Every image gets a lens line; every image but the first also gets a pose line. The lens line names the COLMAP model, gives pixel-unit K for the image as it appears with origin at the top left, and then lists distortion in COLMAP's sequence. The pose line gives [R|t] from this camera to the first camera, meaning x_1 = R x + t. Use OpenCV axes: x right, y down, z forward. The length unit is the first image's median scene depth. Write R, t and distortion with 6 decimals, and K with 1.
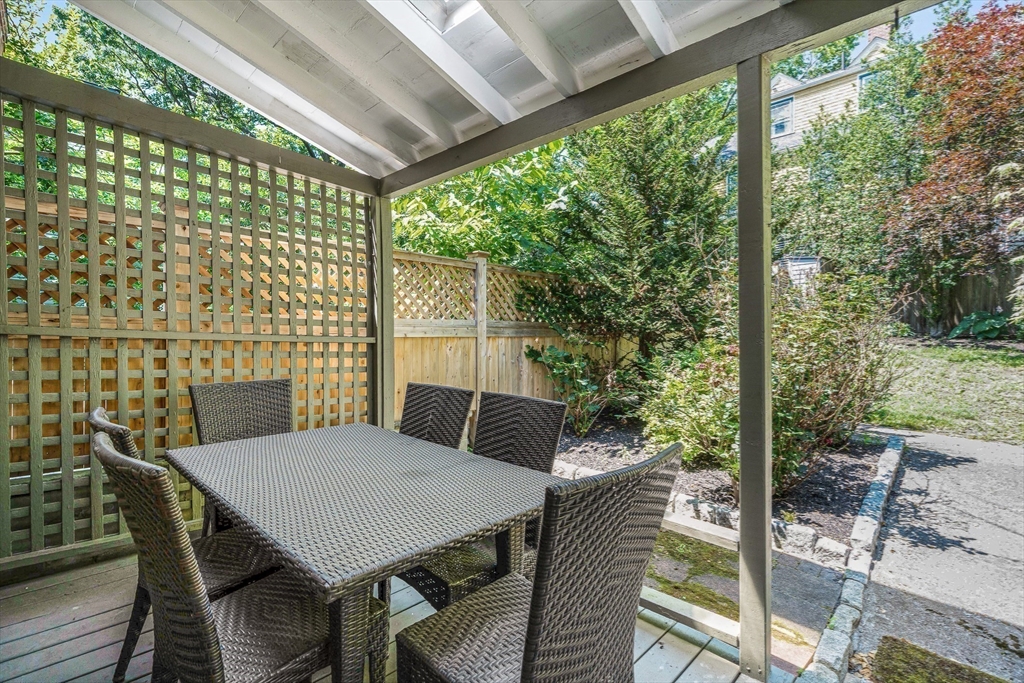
lens RADIAL K [[479.7, 0, 512.0], [0, 479.7, 341.5], [0, 0, 1]] dist [-0.000743, -0.000048]
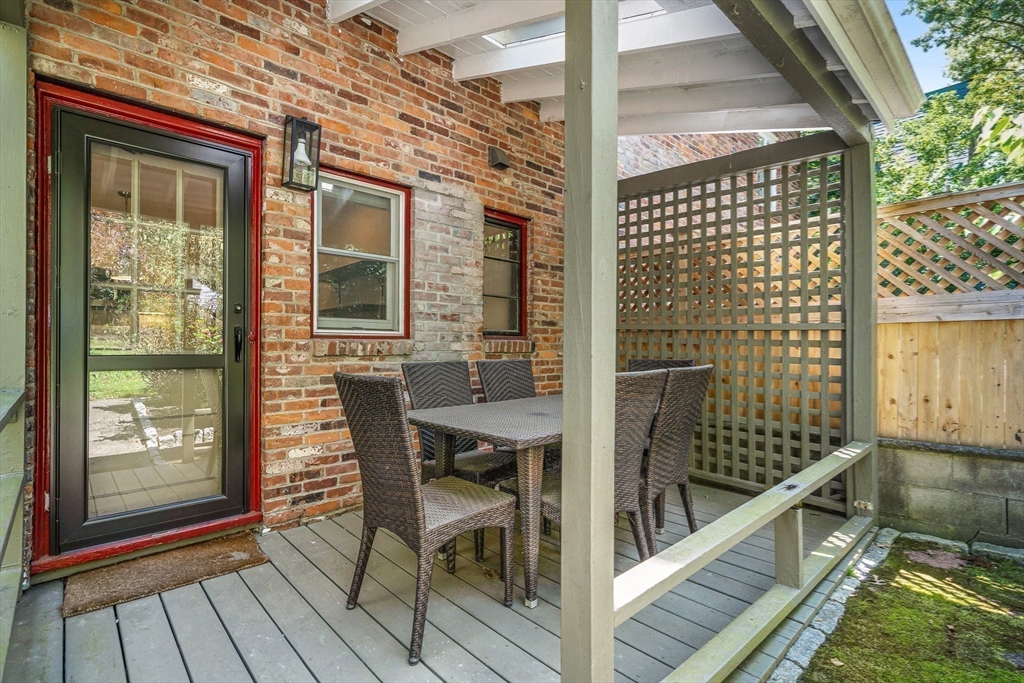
lens RADIAL K [[479.7, 0, 512.0], [0, 479.7, 341.5], [0, 0, 1]] dist [-0.000743, -0.000048]
pose [[-0.050215, 0.000181, -0.998738, 0.588733], [0.002596, 0.999997, 0.000051, 0.022527], [0.998735, -0.002590, -0.050215, 0.504630]]
